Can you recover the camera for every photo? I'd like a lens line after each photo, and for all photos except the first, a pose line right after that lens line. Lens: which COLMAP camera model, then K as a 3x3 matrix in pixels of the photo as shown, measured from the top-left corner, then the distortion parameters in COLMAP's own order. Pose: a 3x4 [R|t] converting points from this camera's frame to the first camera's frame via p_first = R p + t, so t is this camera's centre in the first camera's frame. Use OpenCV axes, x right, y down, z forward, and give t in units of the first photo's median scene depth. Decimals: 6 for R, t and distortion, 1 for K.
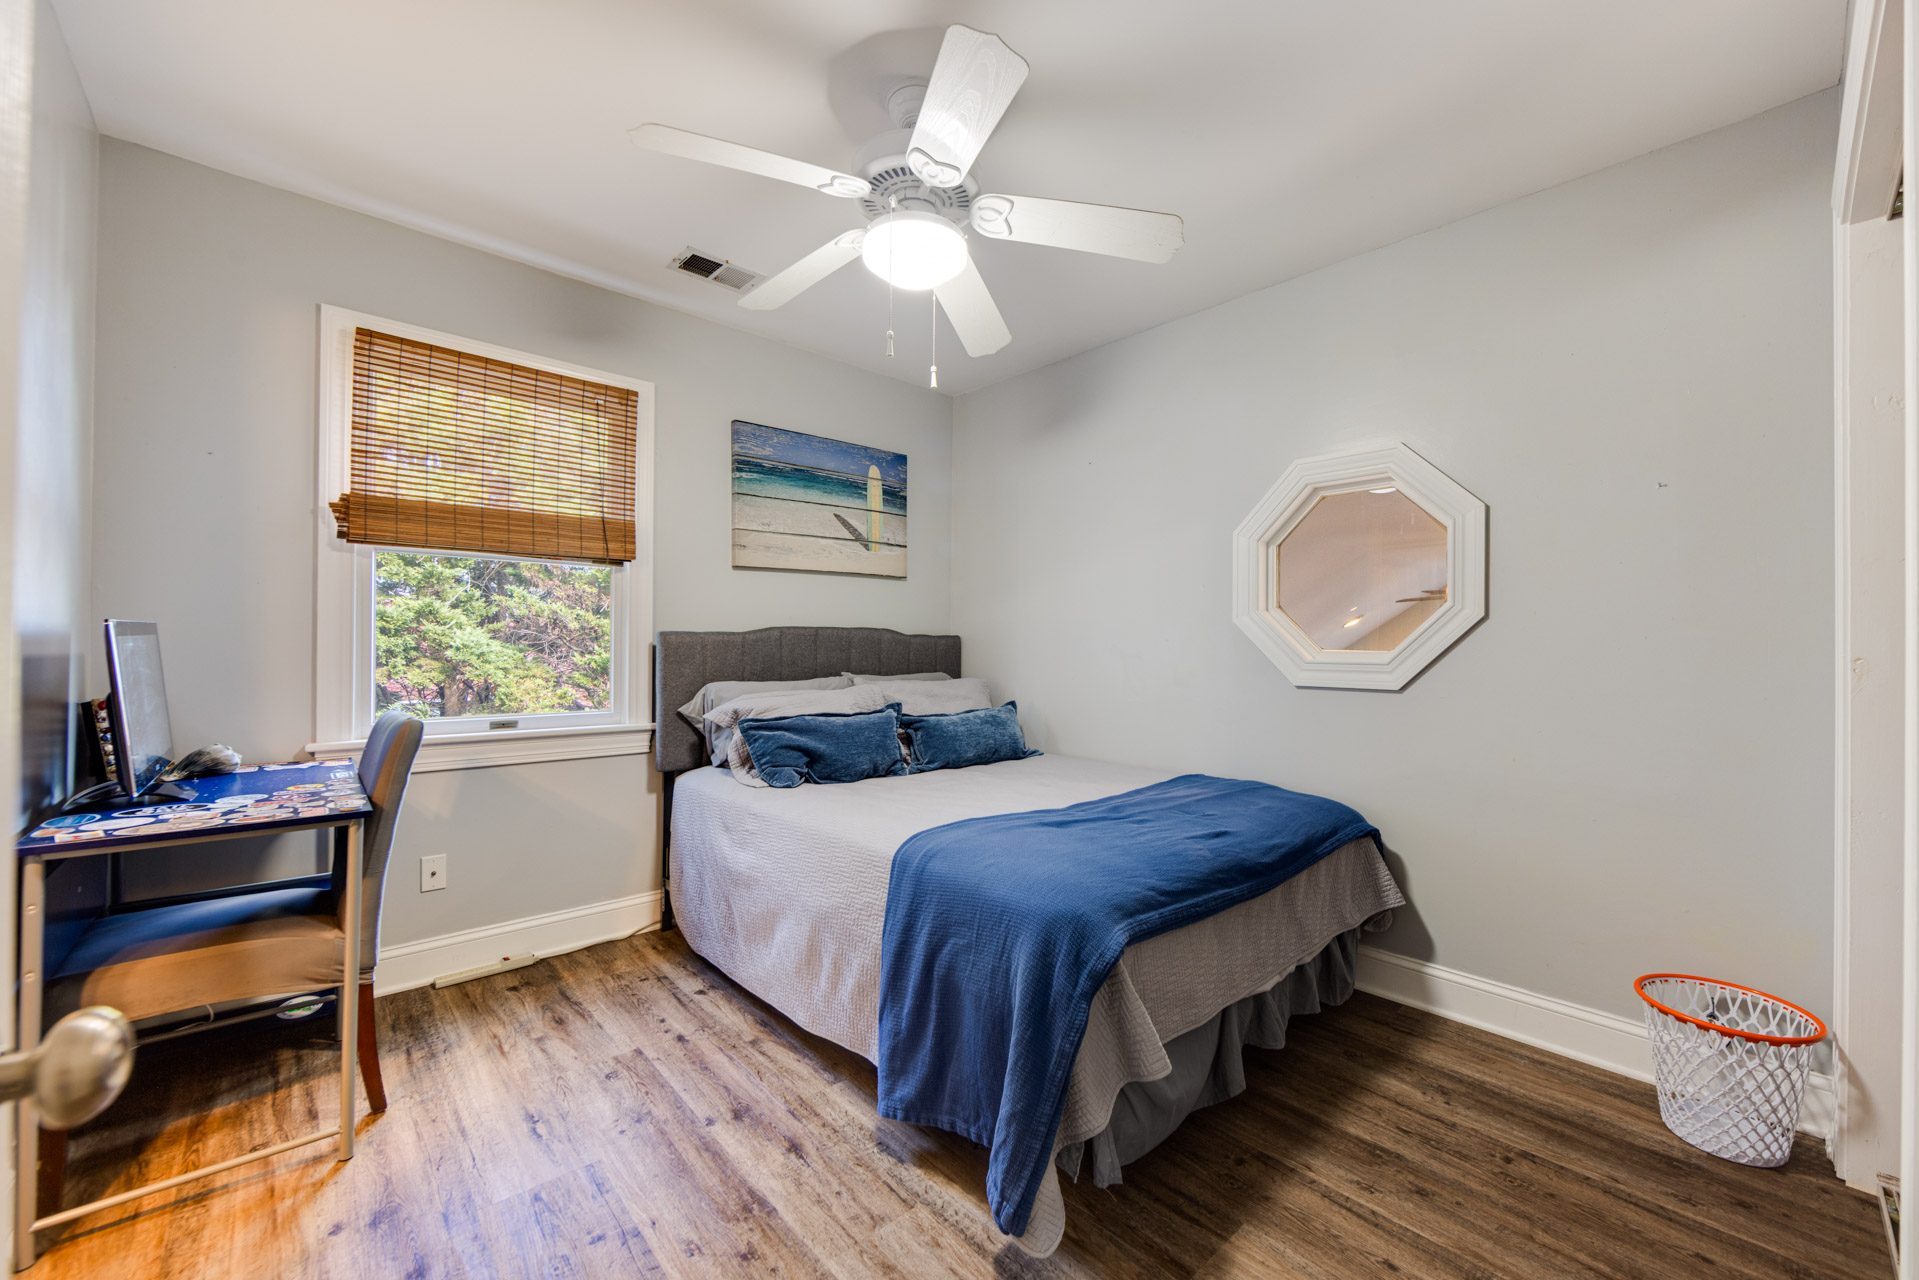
lens RADIAL K [[751.3, 0, 957.8], [0, 751.3, 644.9], [0, 0, 1]] dist [-0.003945, -0.000286]
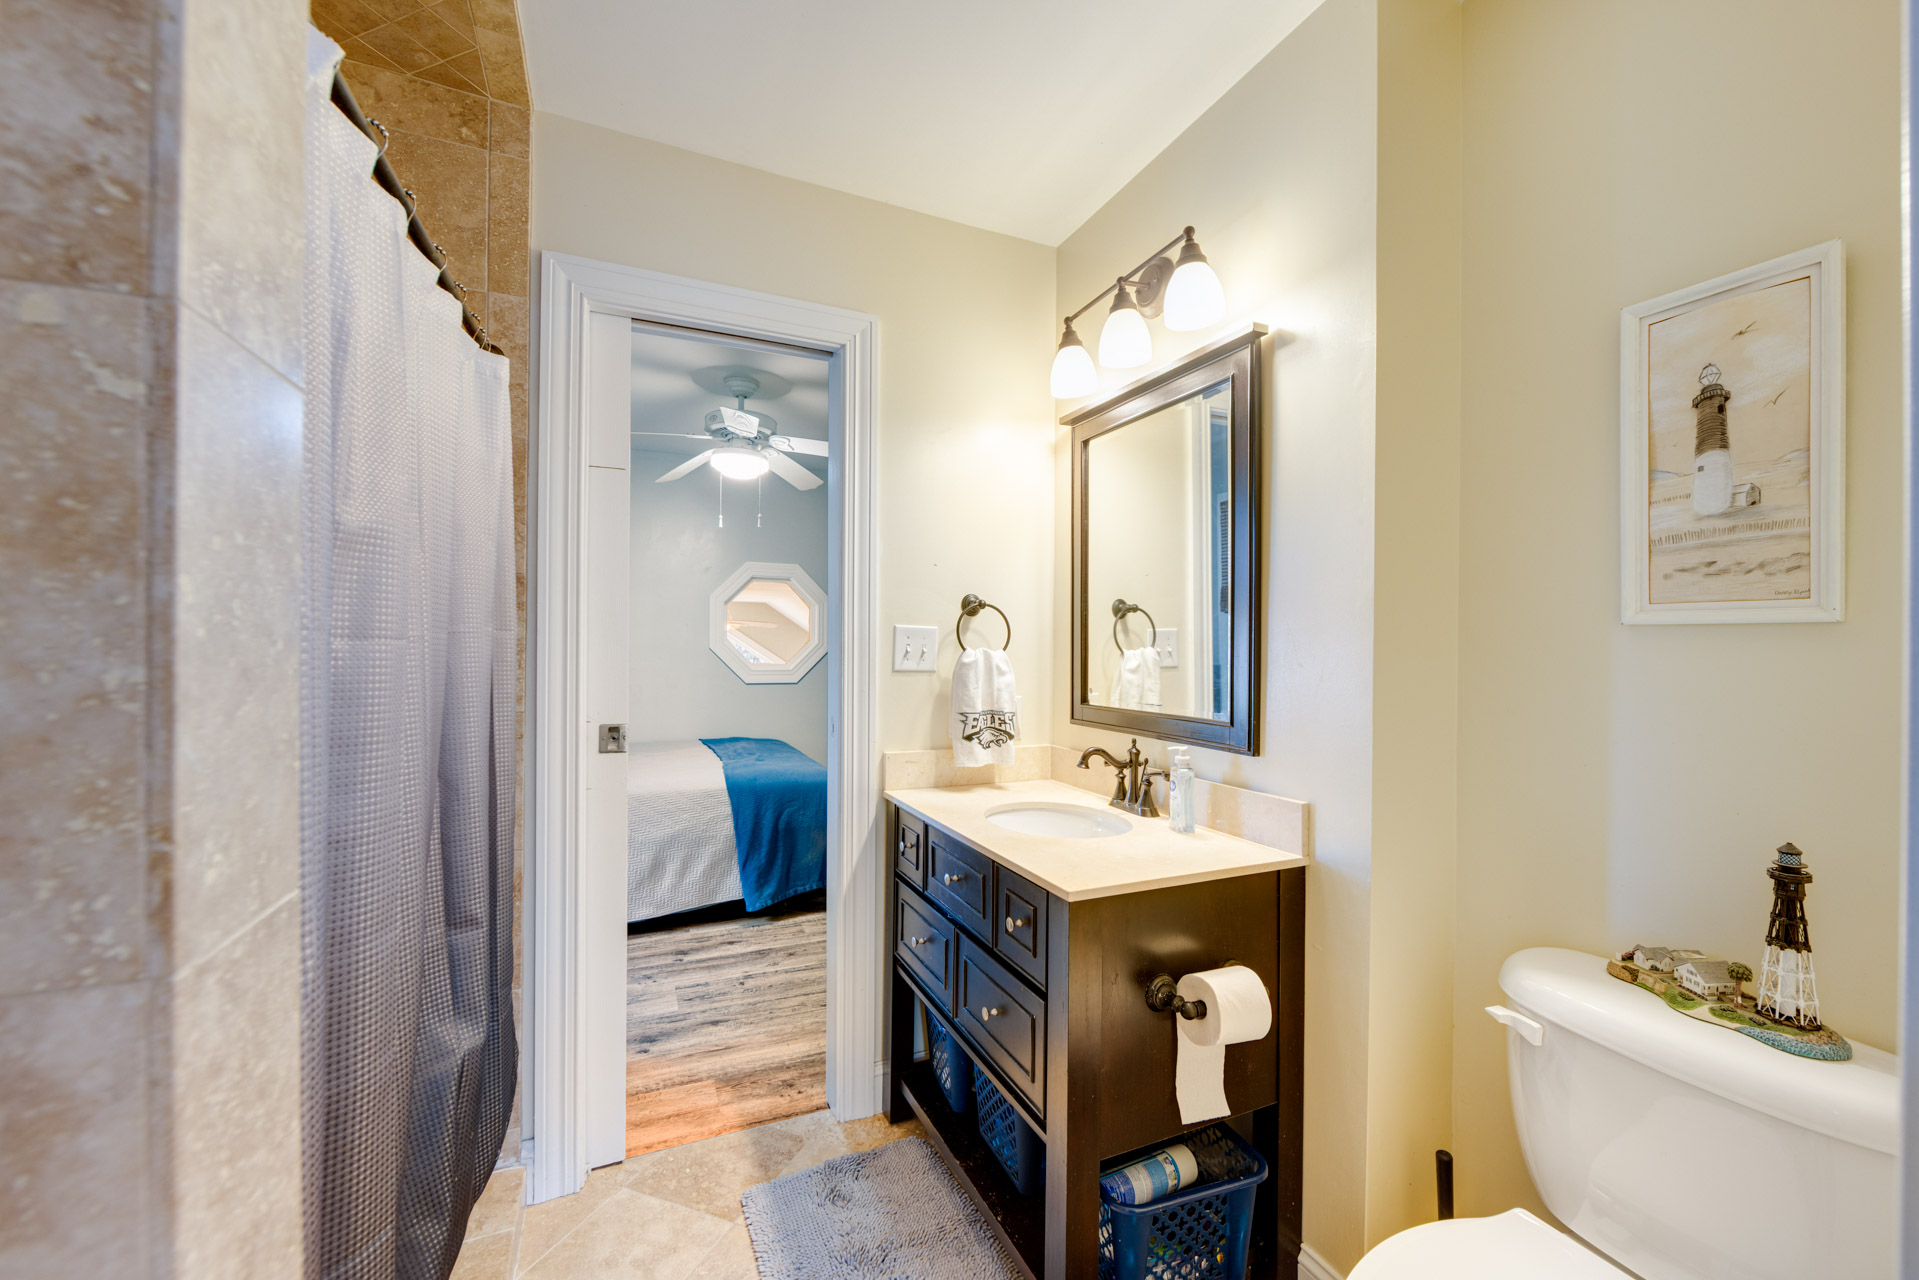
lens RADIAL K [[751.3, 0, 952.6], [0, 751.3, 643.5], [0, 0, 1]] dist [-0.003945, -0.000286]
pose [[0.313541, -0.000557, 0.949575, -1.857421], [-0.009188, 0.999951, 0.003620, -0.091769], [-0.949530, -0.009860, 0.313520, -0.111825]]
